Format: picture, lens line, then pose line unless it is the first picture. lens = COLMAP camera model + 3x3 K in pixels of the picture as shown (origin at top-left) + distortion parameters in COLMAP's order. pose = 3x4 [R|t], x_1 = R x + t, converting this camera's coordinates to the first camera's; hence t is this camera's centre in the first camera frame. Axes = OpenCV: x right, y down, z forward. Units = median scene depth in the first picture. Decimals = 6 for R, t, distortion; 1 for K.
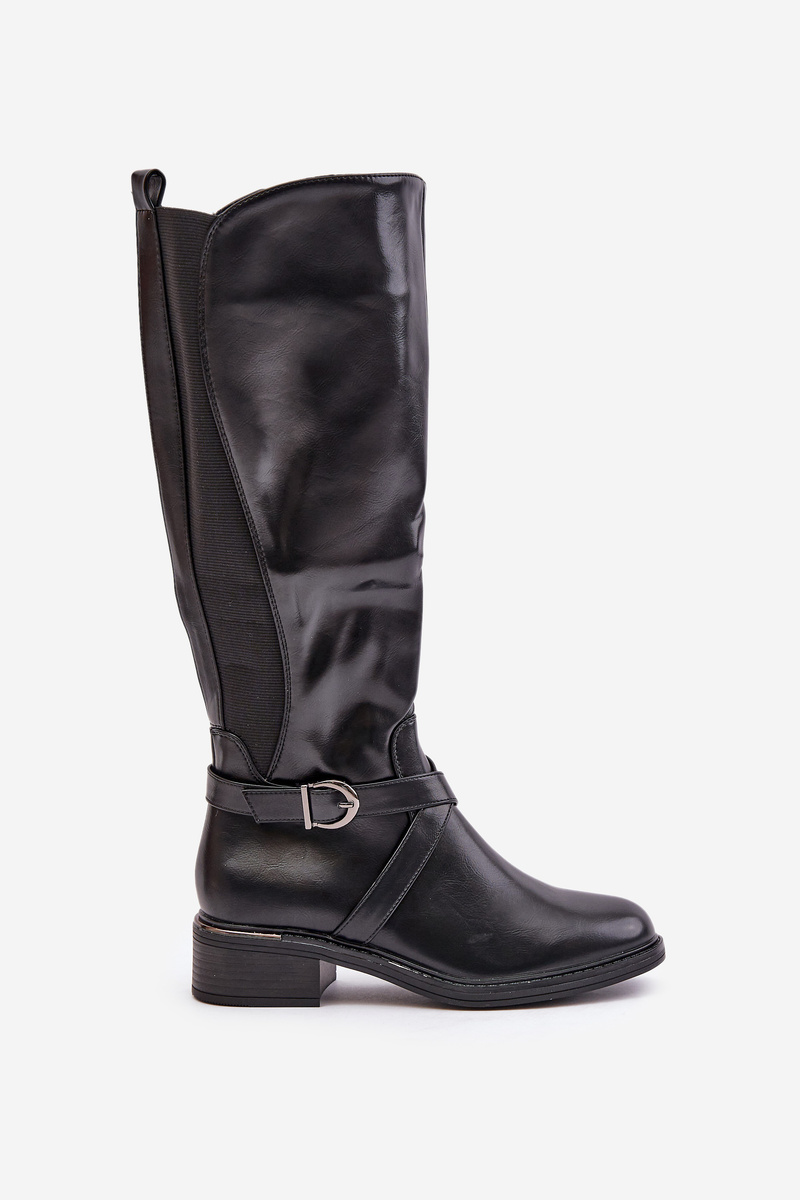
lens RADIAL K [[2652.9, 0, 400.0], [0, 2652.9, 600.0], [0, 0, 1]] dist [-0.507857, -0.003935]
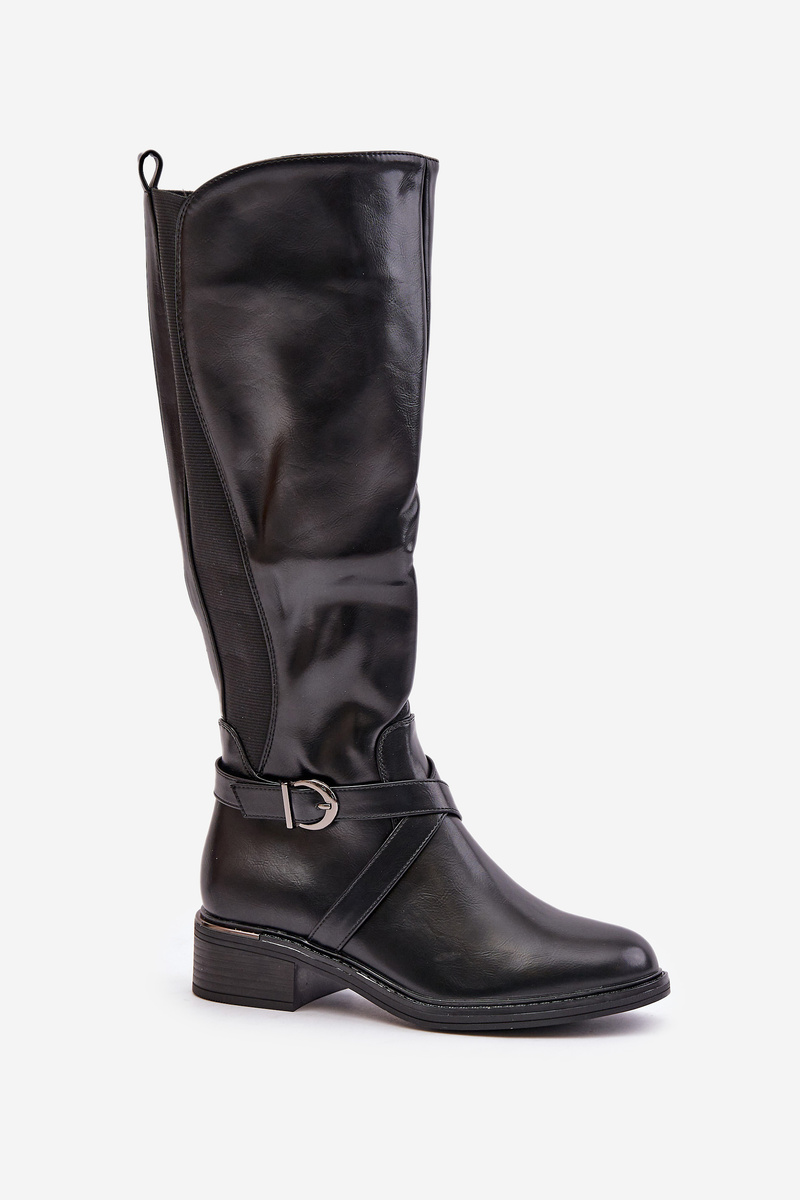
lens RADIAL K [[2652.9, 0, 400.0], [0, 2652.9, 600.0], [0, 0, 1]] dist [-0.507857, -0.003935]
pose [[0.936172, 0.047392, -0.348333, 0.338135], [-0.041474, 0.998841, 0.024430, -0.022533], [0.349087, -0.008424, 0.937052, 0.105358]]
